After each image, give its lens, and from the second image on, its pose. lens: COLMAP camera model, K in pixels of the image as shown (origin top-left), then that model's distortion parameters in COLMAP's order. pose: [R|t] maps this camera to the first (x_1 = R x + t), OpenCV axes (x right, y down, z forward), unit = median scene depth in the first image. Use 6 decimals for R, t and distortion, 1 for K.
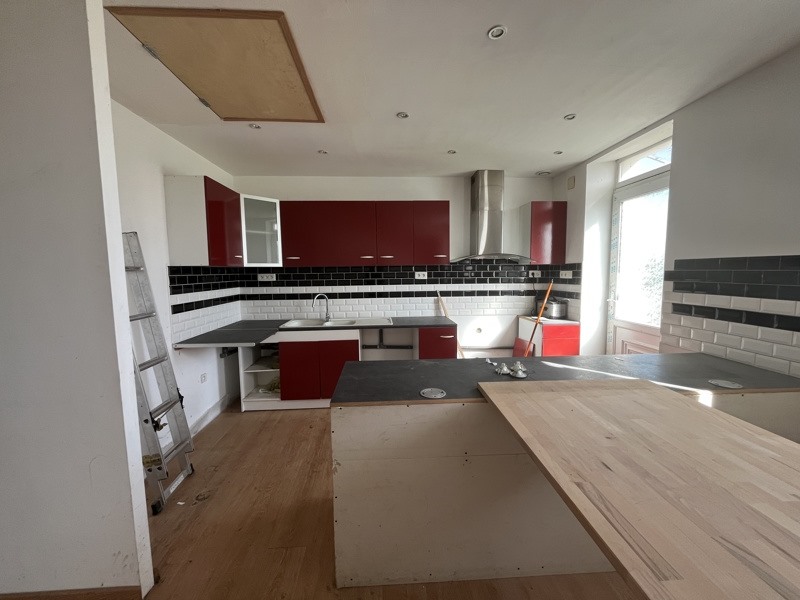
lens RADIAL K [[317.3, 0, 399.7], [0, 317.3, 301.8], [0, 0, 1]] dist [-0.000218, 0.000094]
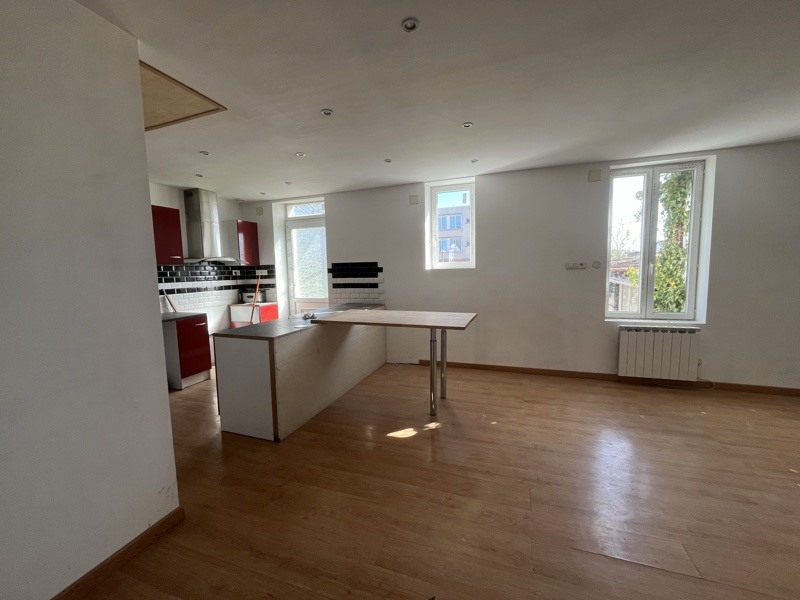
lens RADIAL K [[317.3, 0, 399.8], [0, 317.3, 297.6], [0, 0, 1]] dist [-0.000218, 0.000094]
pose [[0.387415, -0.089217, 0.917578, -0.630085], [0.103822, 0.993197, 0.052735, 0.020653], [-0.916041, 0.074835, 0.394042, -0.171617]]
